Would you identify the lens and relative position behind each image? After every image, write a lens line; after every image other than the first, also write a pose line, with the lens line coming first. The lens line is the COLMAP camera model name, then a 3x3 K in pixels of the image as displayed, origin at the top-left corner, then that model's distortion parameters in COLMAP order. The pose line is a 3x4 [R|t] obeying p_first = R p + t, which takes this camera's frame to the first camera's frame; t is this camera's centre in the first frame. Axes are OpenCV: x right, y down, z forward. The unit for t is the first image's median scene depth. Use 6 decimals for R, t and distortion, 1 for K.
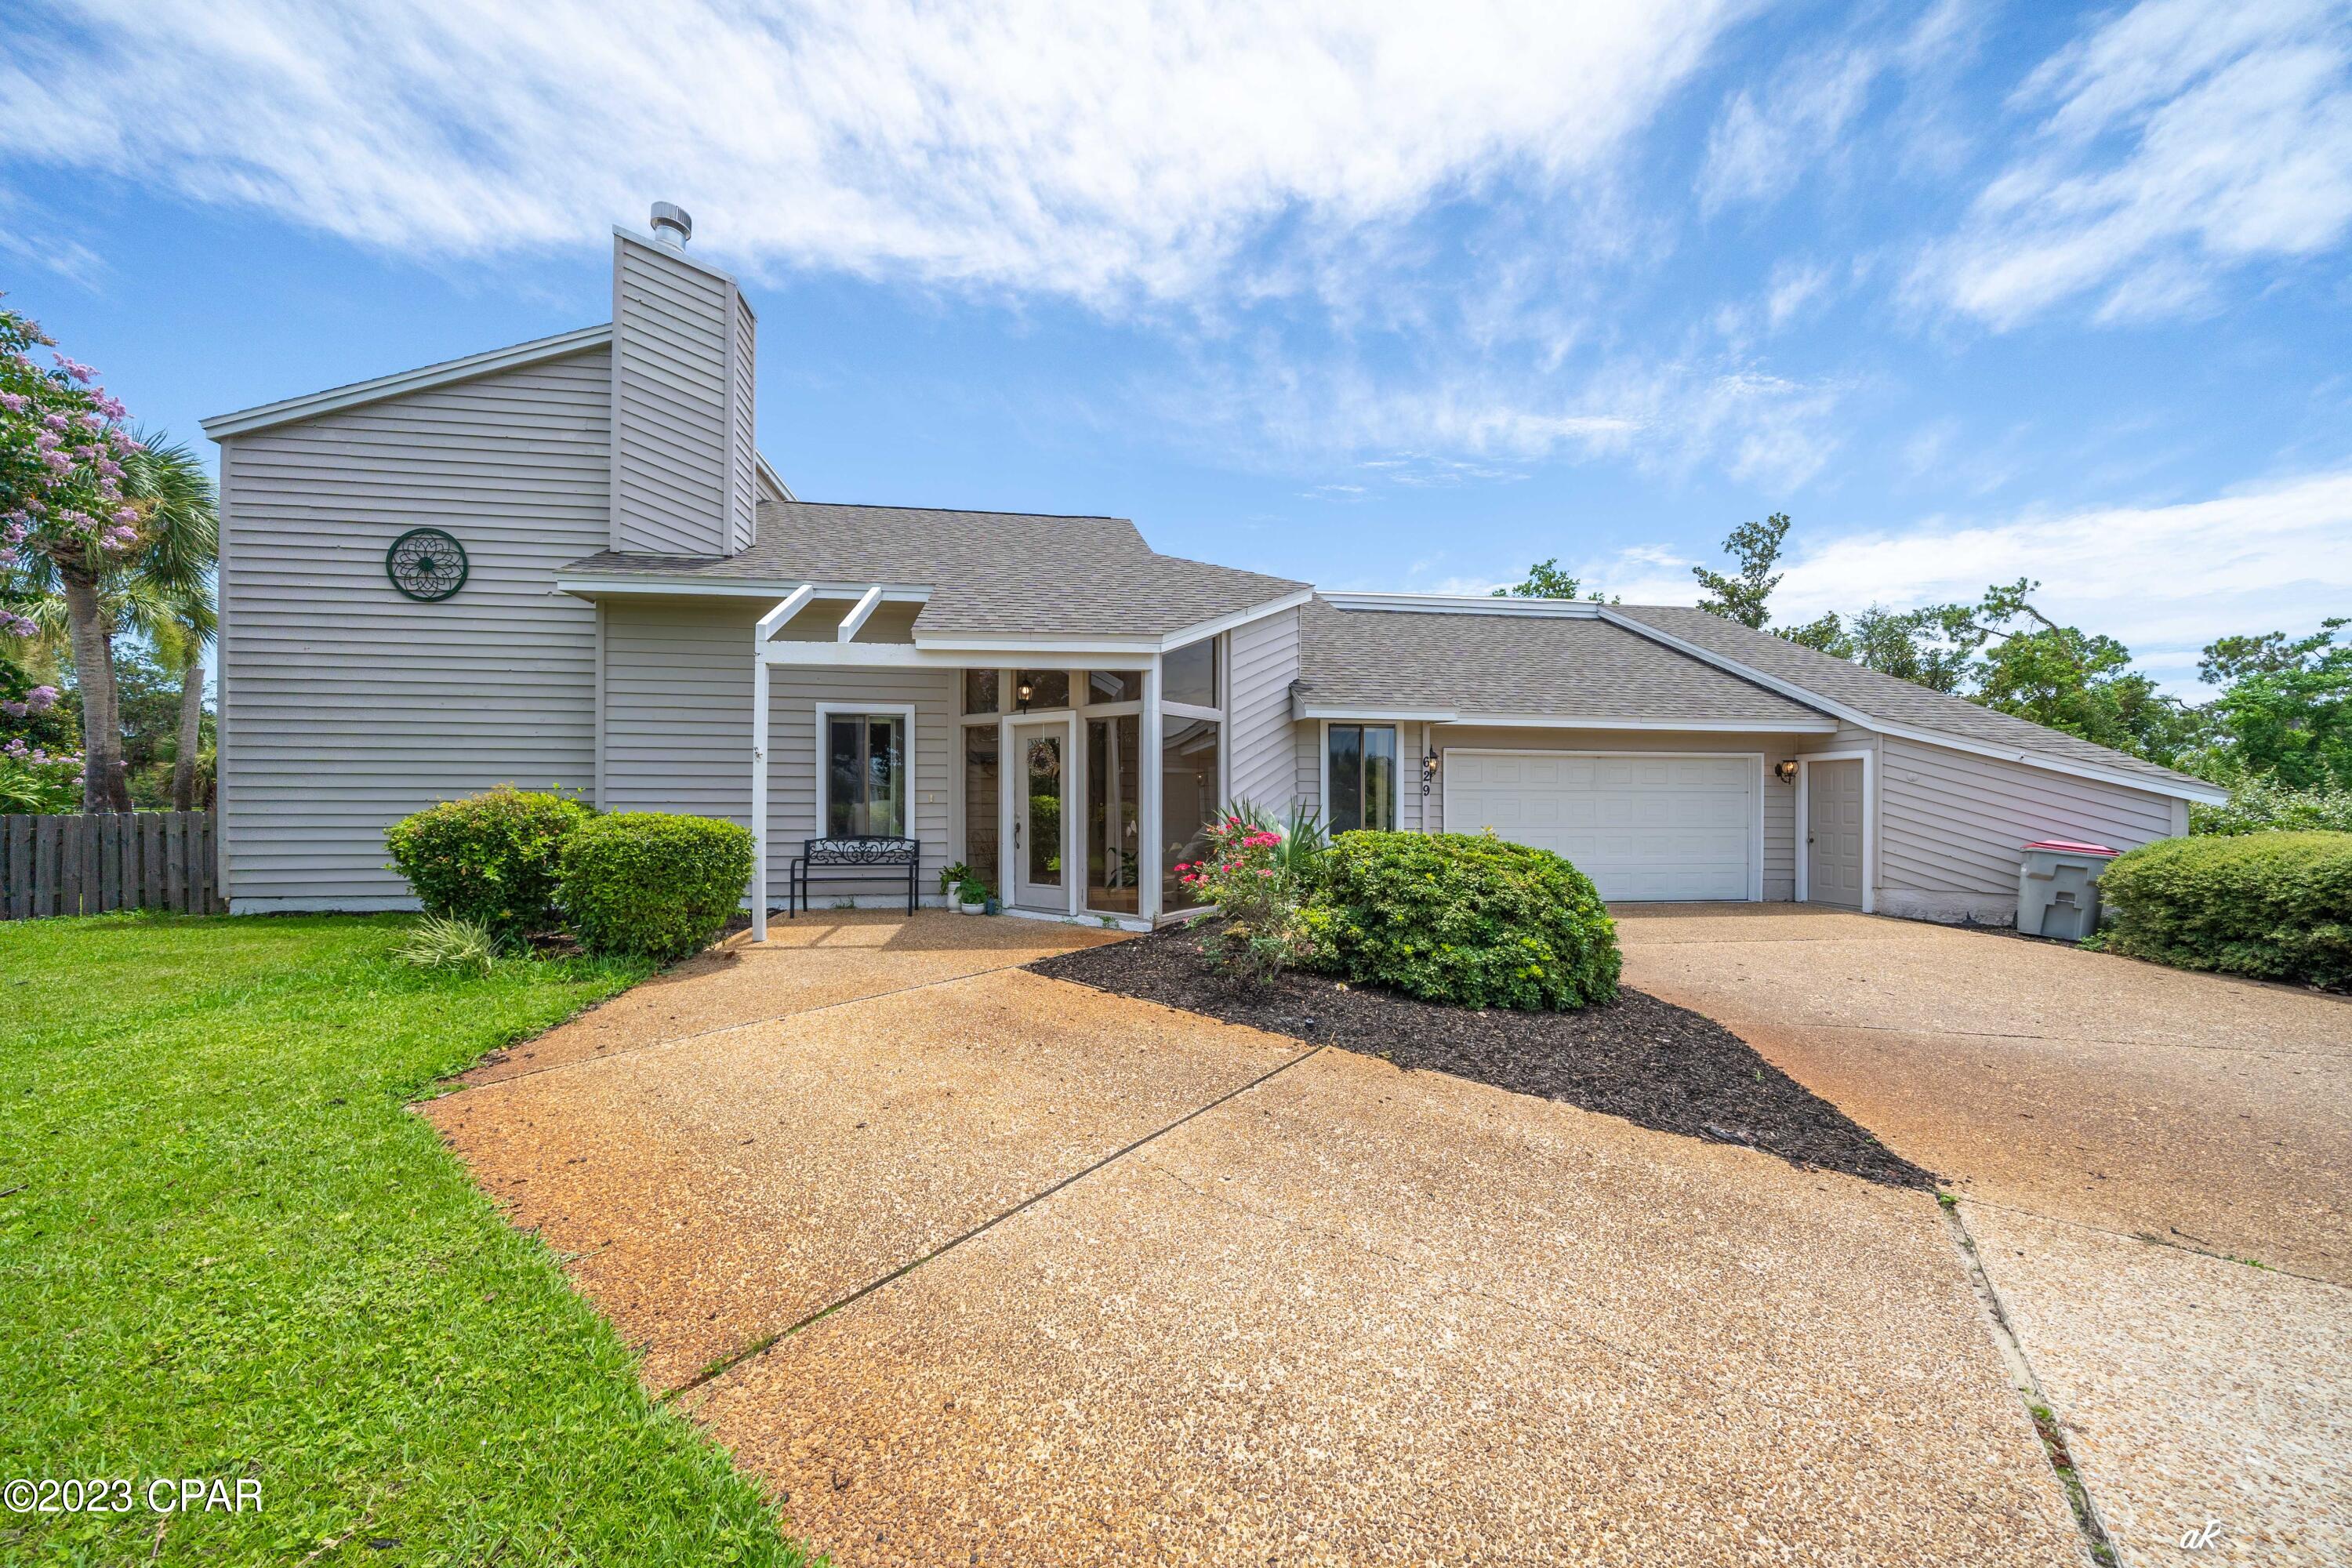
lens RADIAL K [[826.8, 0, 1180.1], [0, 826.8, 792.7], [0, 0, 1]] dist [-0.002574, -0.000206]
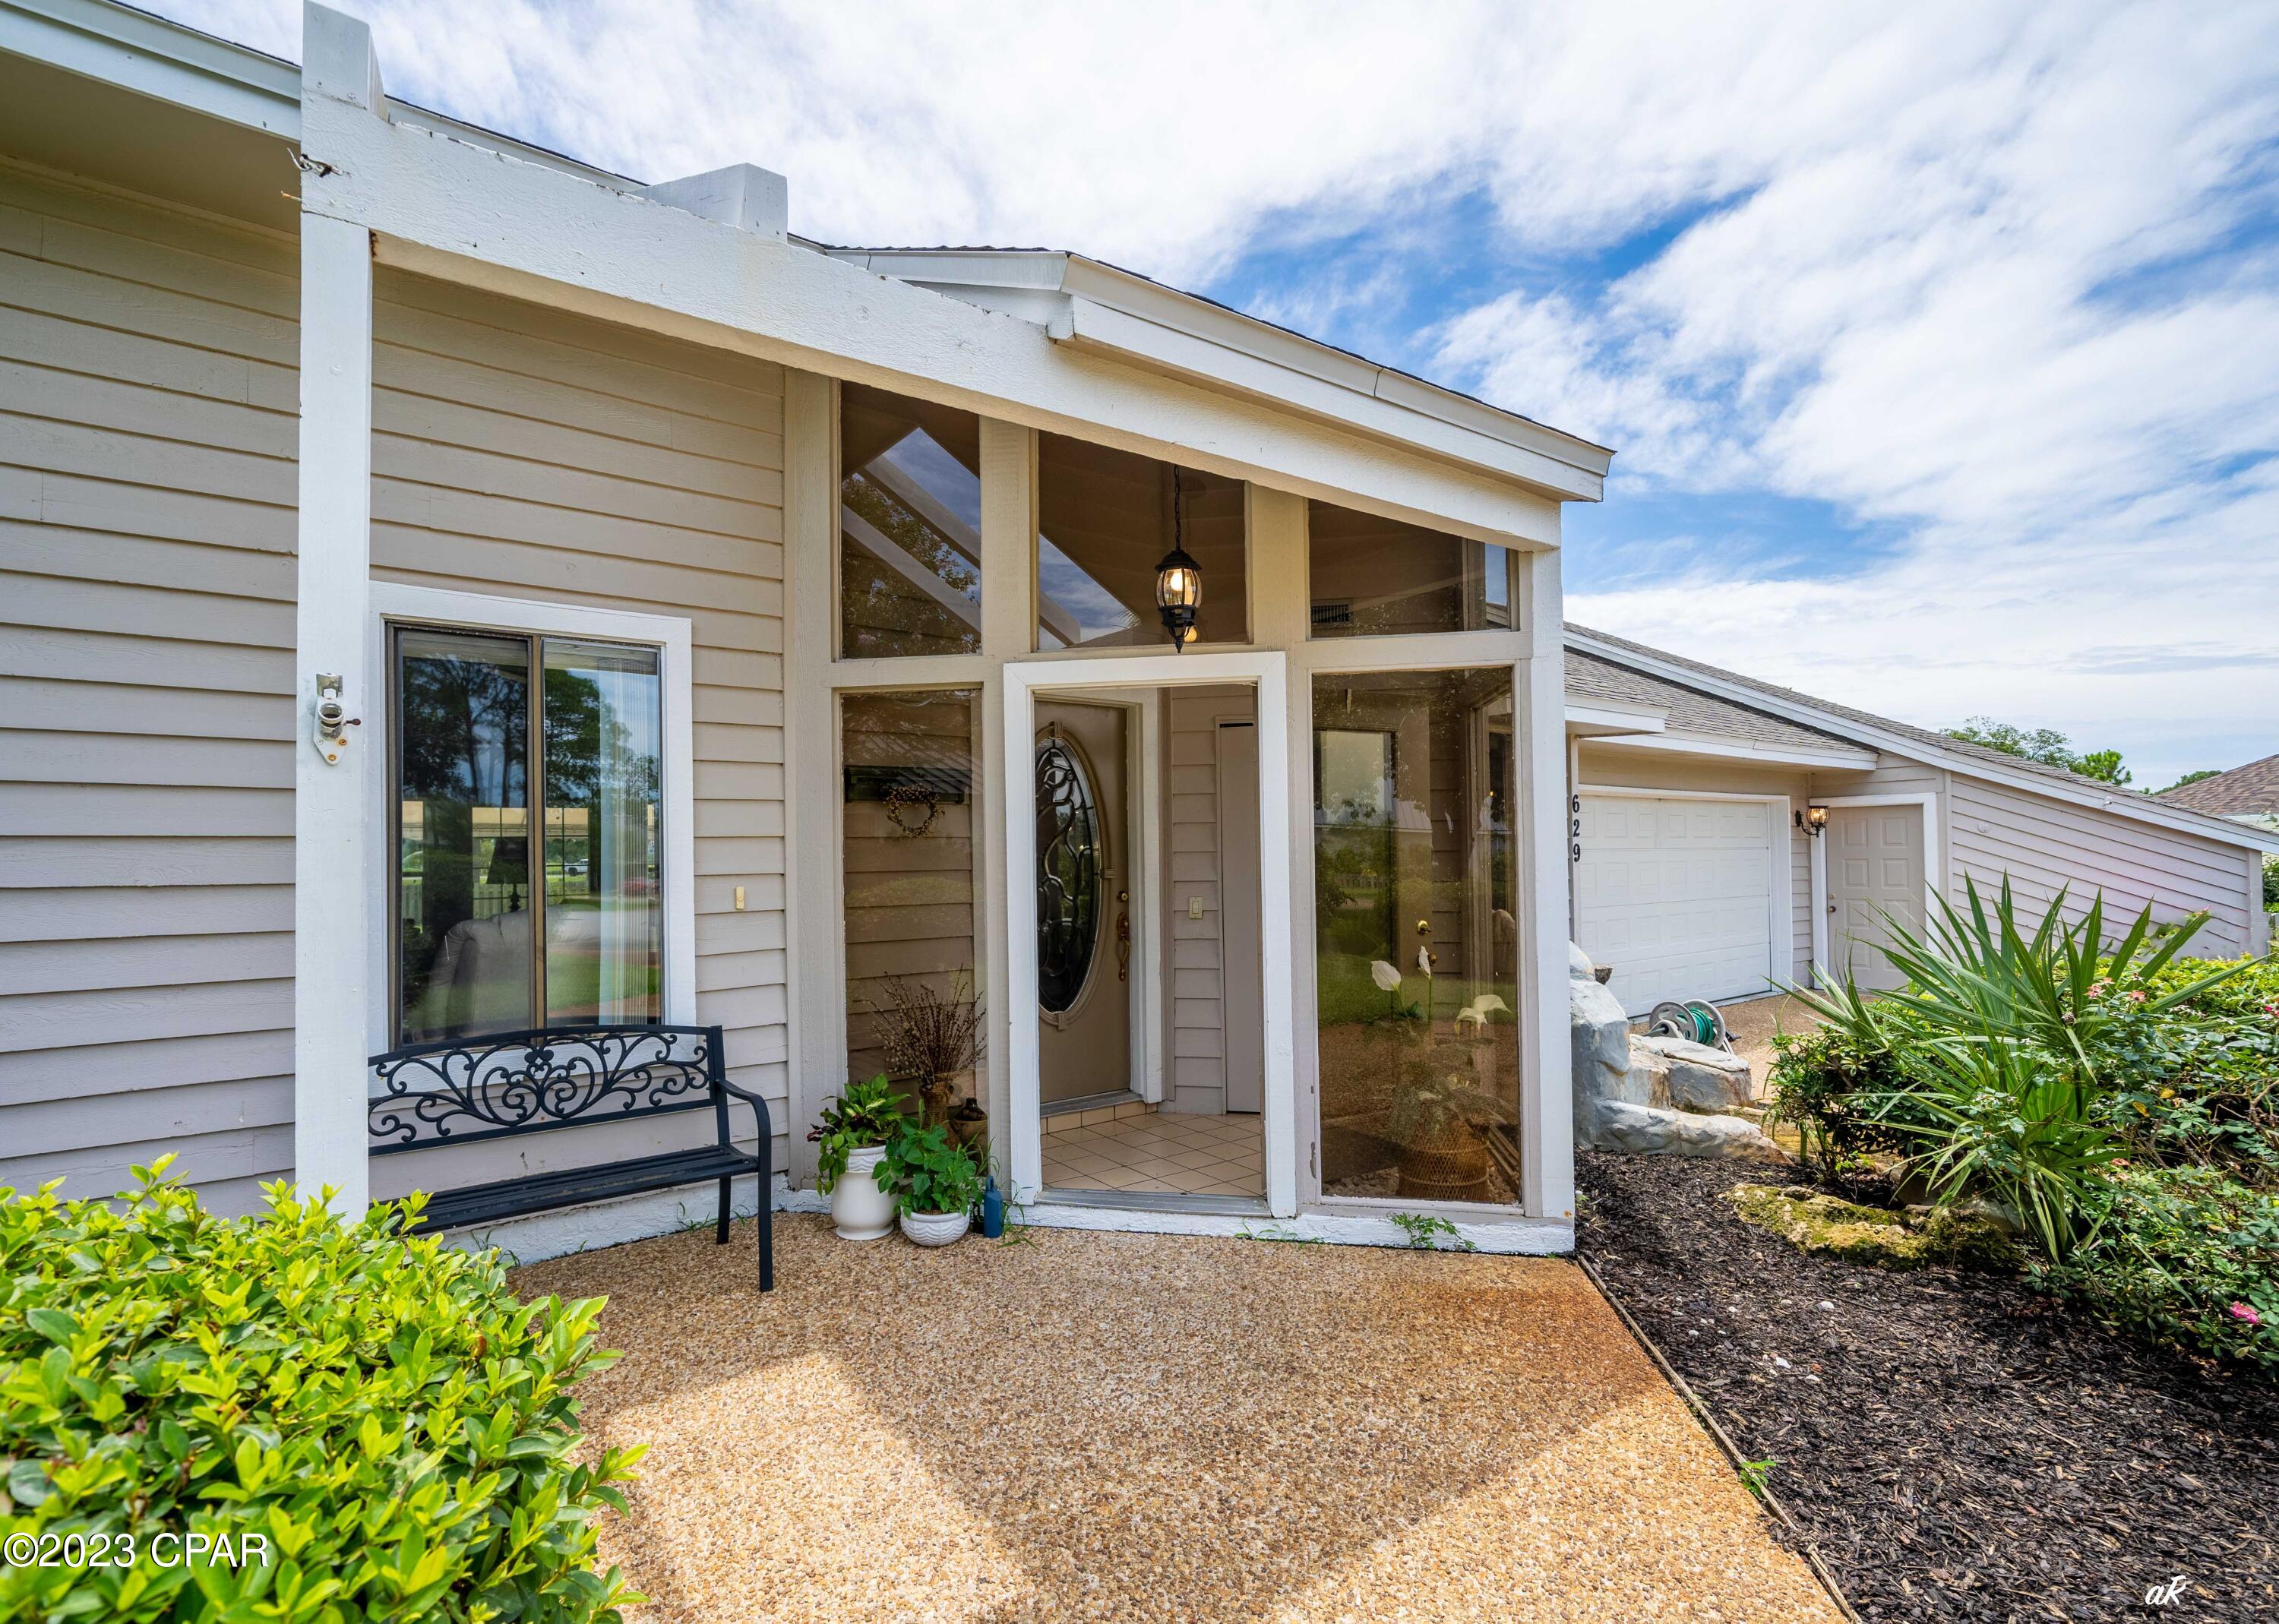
lens RADIAL K [[1049.3, 0, 1139.5], [0, 1049.3, 812.0], [0, 0, 1]] dist [-0.001062, -0.000147]
pose [[0.902701, 0.003462, 0.430254, -0.343487], [0.011594, 0.999409, -0.032367, -0.012508], [-0.430112, 0.034206, 0.902127, 0.544402]]
